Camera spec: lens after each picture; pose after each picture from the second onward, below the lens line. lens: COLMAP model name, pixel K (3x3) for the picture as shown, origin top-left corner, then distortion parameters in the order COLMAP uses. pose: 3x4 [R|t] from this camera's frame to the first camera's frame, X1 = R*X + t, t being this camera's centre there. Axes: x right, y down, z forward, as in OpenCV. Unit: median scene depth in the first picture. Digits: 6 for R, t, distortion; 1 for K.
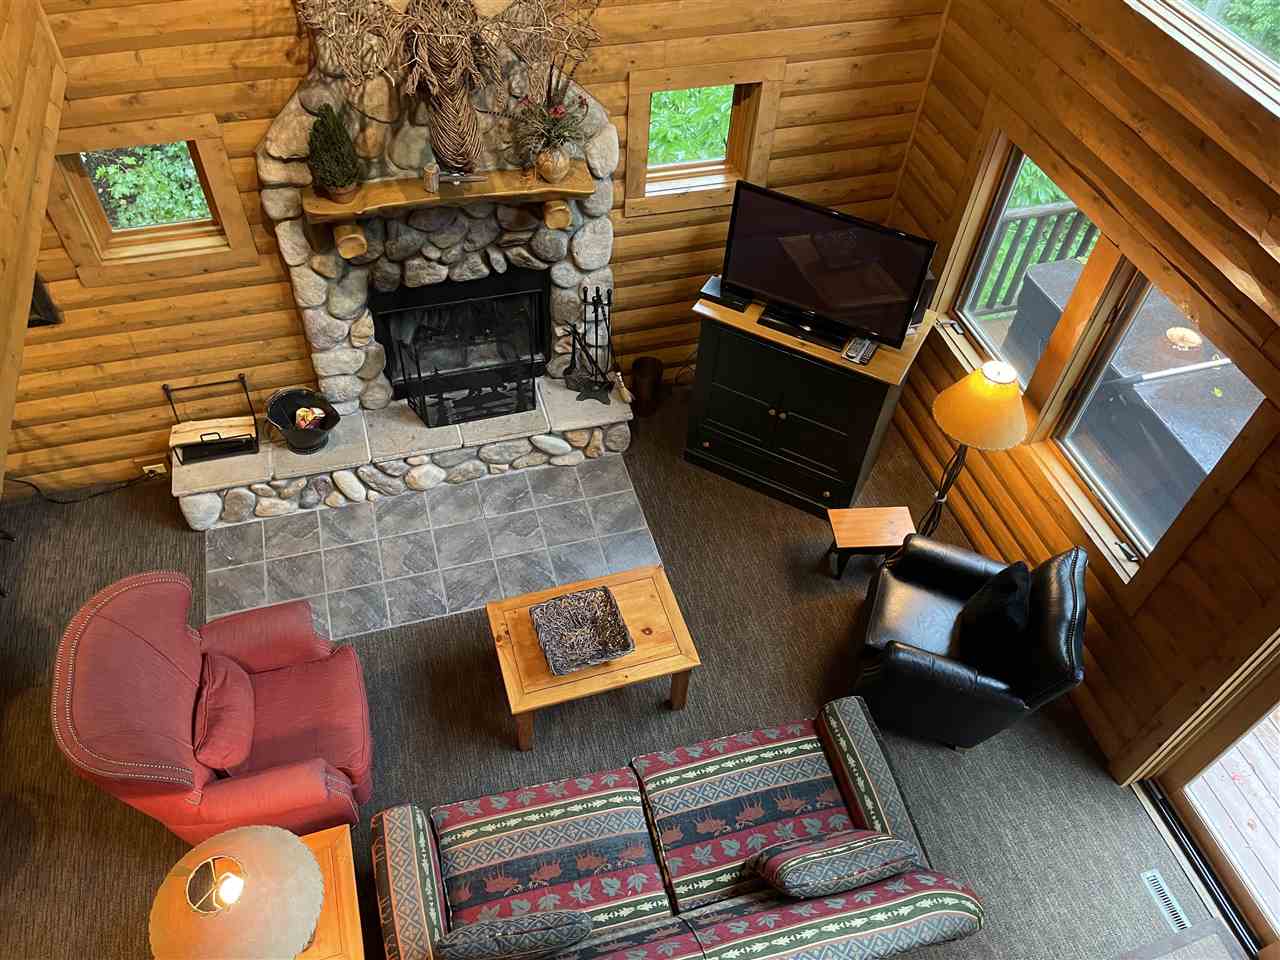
lens RADIAL K [[969.9, 0, 634.1], [0, 969.9, 491.8], [0, 0, 1]] dist [0.083952, -0.111263]
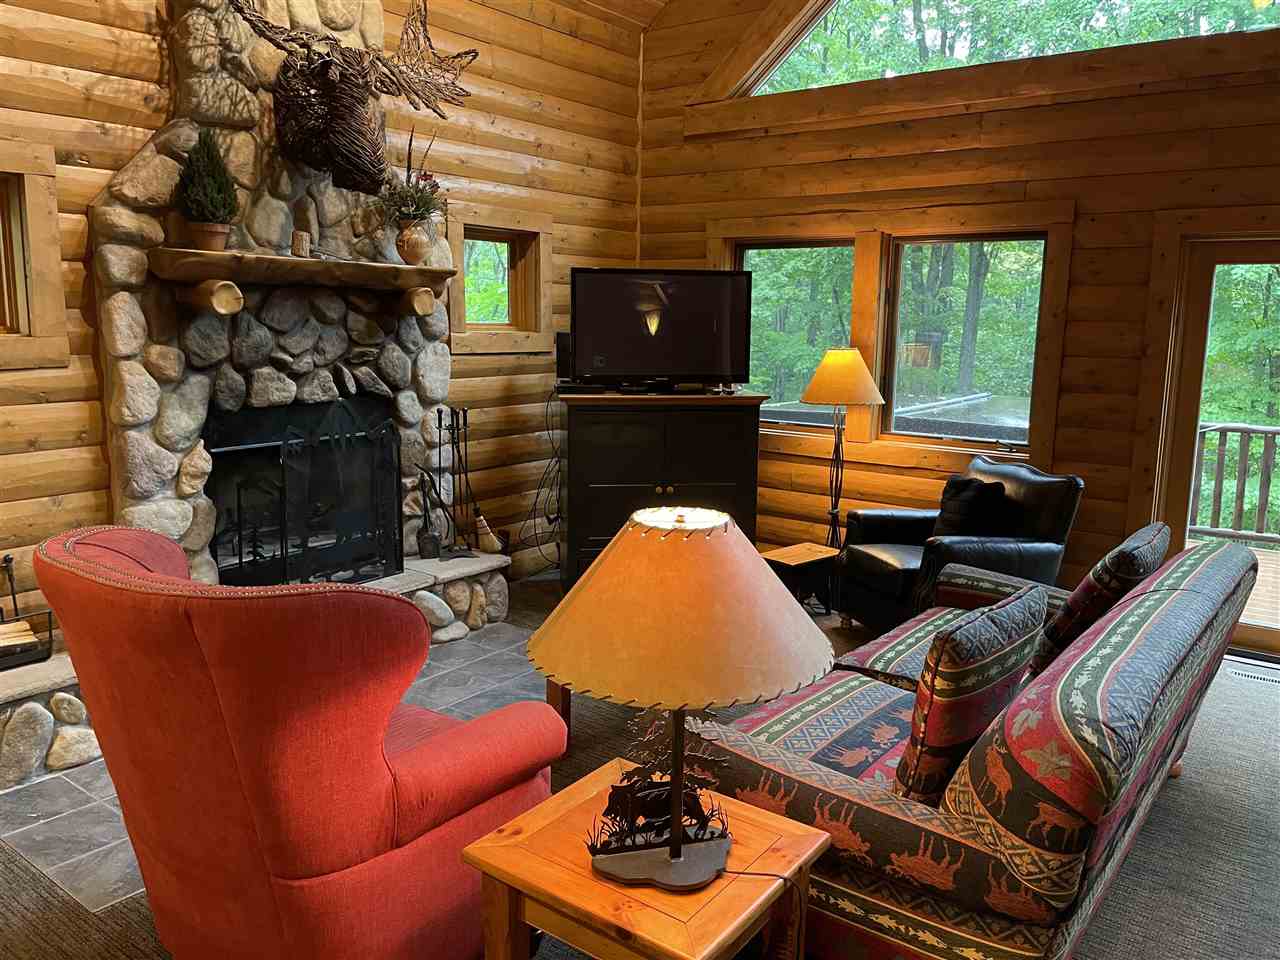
lens RADIAL K [[969.9, 0, 645.9], [0, 969.9, 472.1], [0, 0, 1]] dist [0.083952, -0.111263]
pose [[0.797592, -0.128074, 0.589444, -0.473843], [0.472848, 0.739480, -0.479149, 0.393522], [-0.374515, 0.660883, 0.650363, 0.386096]]
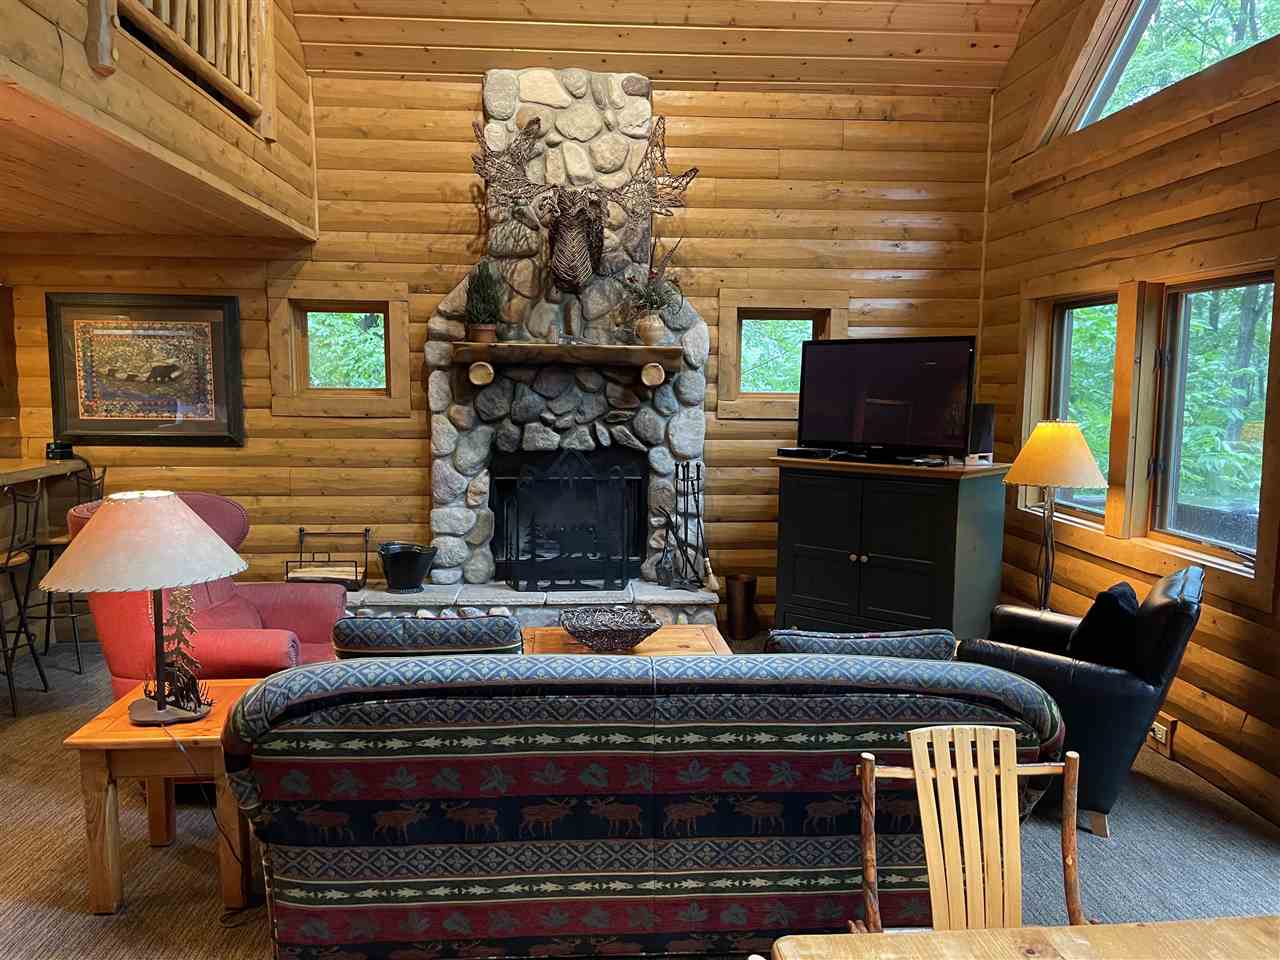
lens RADIAL K [[969.9, 0, 644.7], [0, 969.9, 487.0], [0, 0, 1]] dist [0.083952, -0.111263]
pose [[0.977638, -0.010247, -0.210044, 0.154289], [-0.138062, 0.722139, -0.677830, 0.599514], [0.158627, 0.691672, 0.704576, 0.247692]]
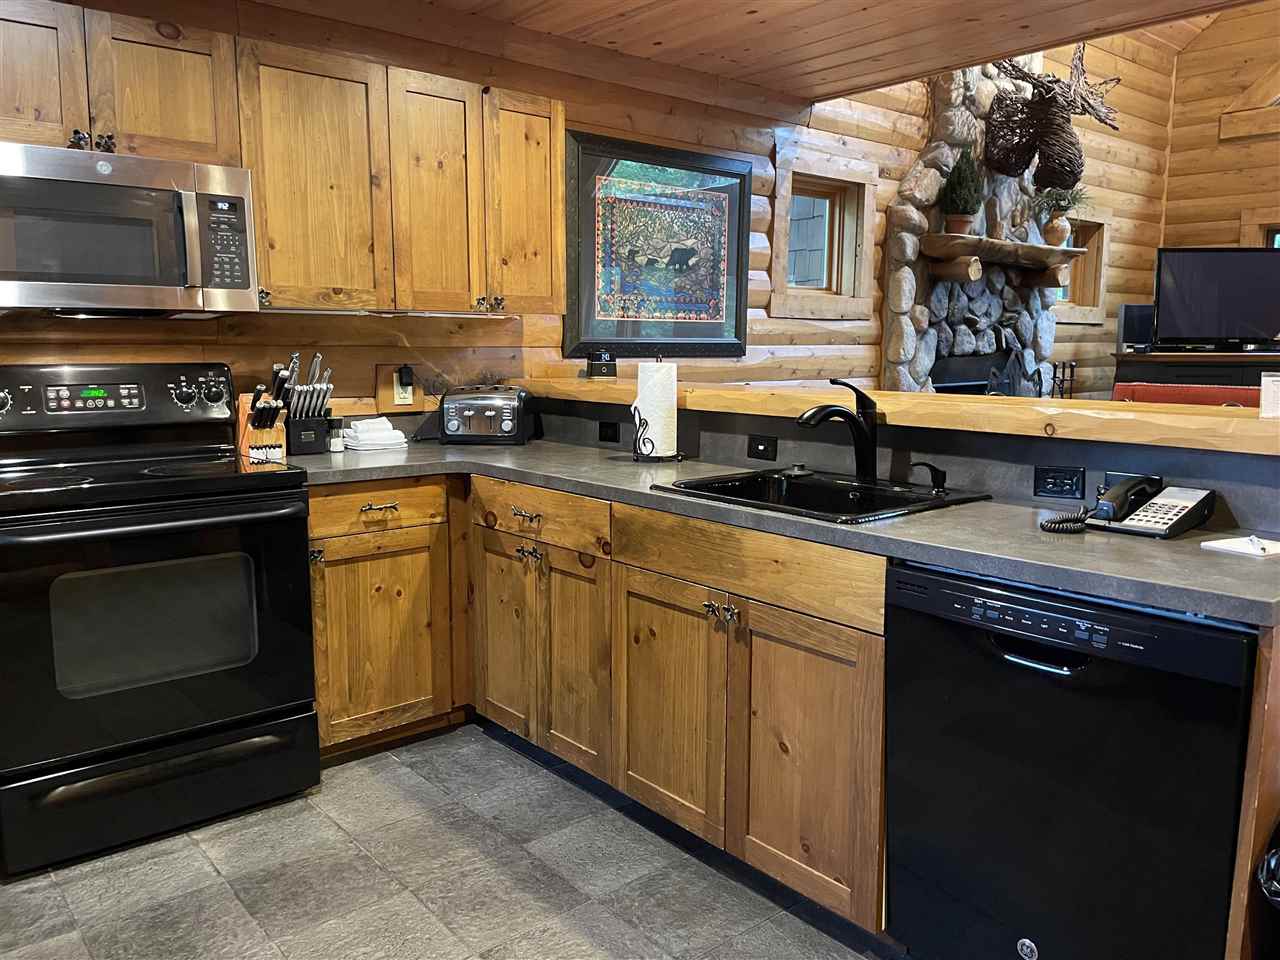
lens RADIAL K [[969.9, 0, 643.4], [0, 969.9, 475.6], [0, 0, 1]] dist [0.083952, -0.111263]
pose [[0.910144, -0.096289, 0.402946, -1.034745], [0.338660, 0.733151, -0.589745, 0.432820], [-0.238635, 0.673215, 0.699882, 0.415729]]
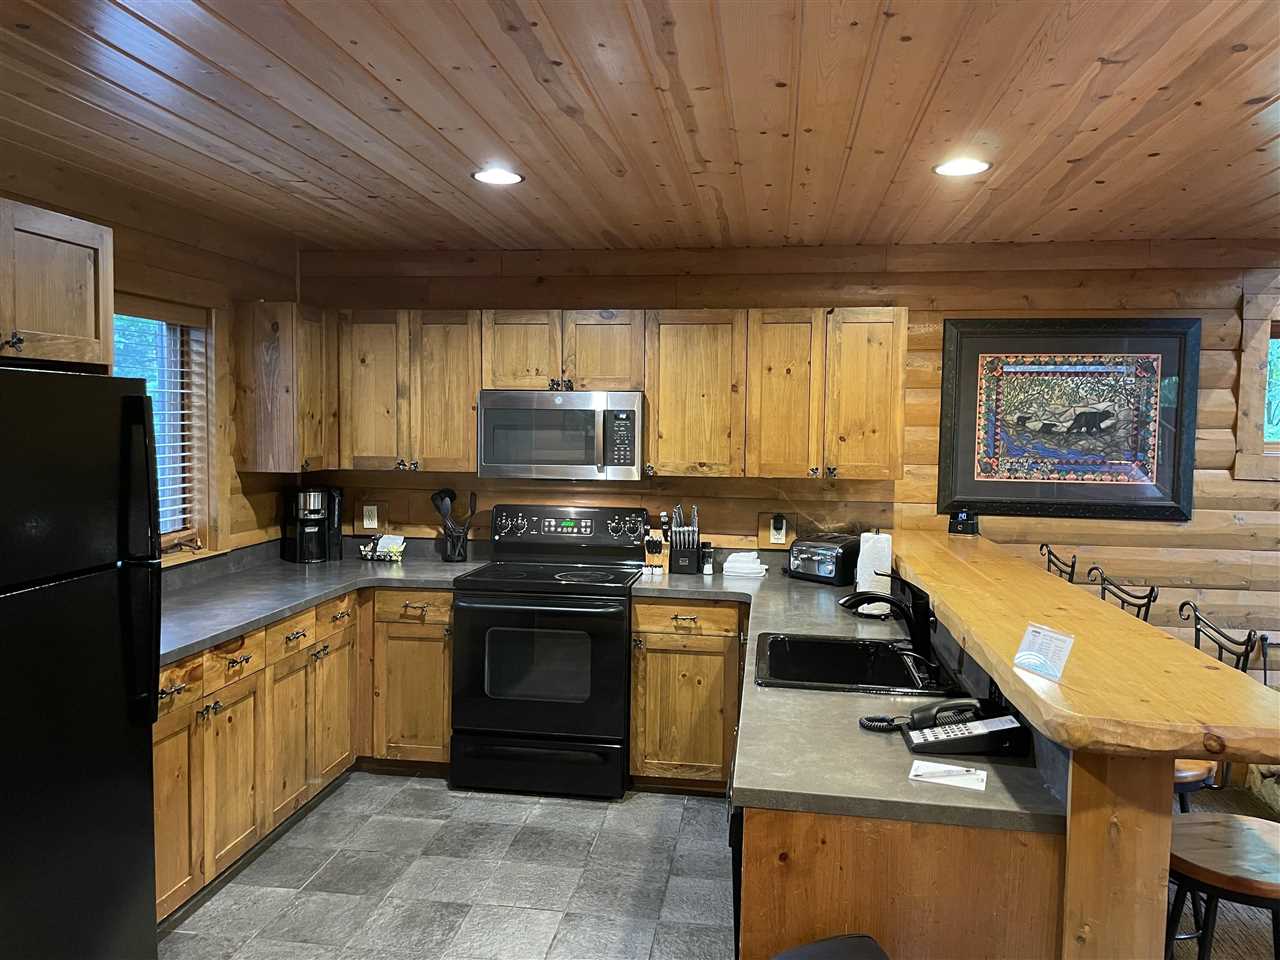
lens RADIAL K [[969.9, 0, 634.7], [0, 969.9, 470.9], [0, 0, 1]] dist [0.083952, -0.111263]
pose [[0.909930, -0.010493, -0.414629, -0.646782], [-0.299858, 0.674022, -0.675114, 0.538028], [0.286554, 0.738636, 0.610167, 0.263224]]
